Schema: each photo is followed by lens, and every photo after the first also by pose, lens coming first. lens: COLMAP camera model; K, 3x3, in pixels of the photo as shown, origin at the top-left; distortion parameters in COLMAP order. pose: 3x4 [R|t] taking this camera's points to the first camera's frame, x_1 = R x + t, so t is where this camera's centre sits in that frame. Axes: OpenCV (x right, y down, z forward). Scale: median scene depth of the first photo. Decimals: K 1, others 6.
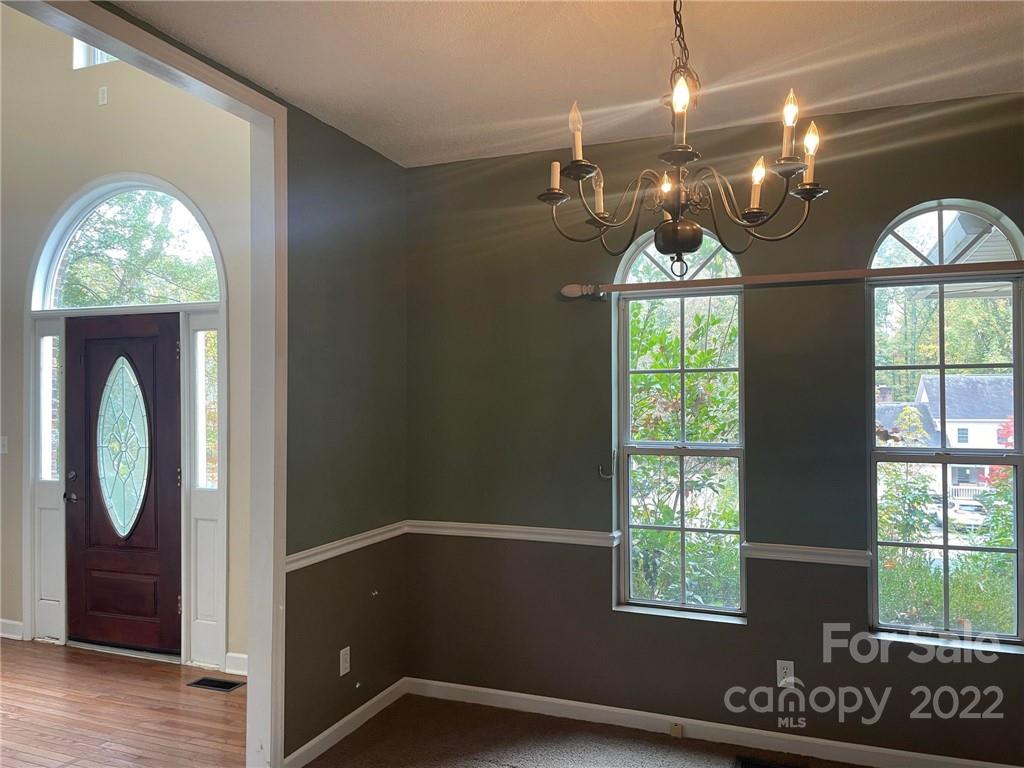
lens RADIAL K [[770.1, 0, 512.0], [0, 770.1, 384.0], [0, 0, 1]] dist [0.103017, -0.127952]
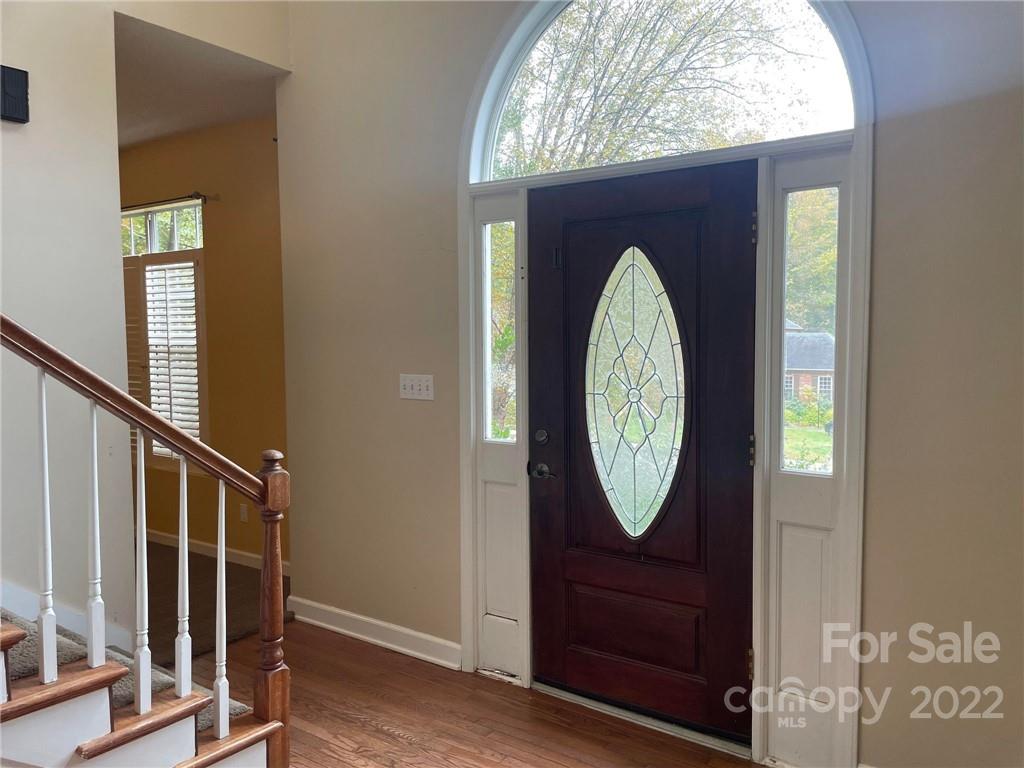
lens RADIAL K [[770.1, 0, 512.0], [0, 770.1, 384.0], [0, 0, 1]] dist [0.103017, -0.127952]
pose [[0.973203, 0.014740, -0.229477, -0.440310], [0.004186, 0.996642, 0.081770, 0.021092], [0.229912, -0.080539, 0.969873, 0.380401]]
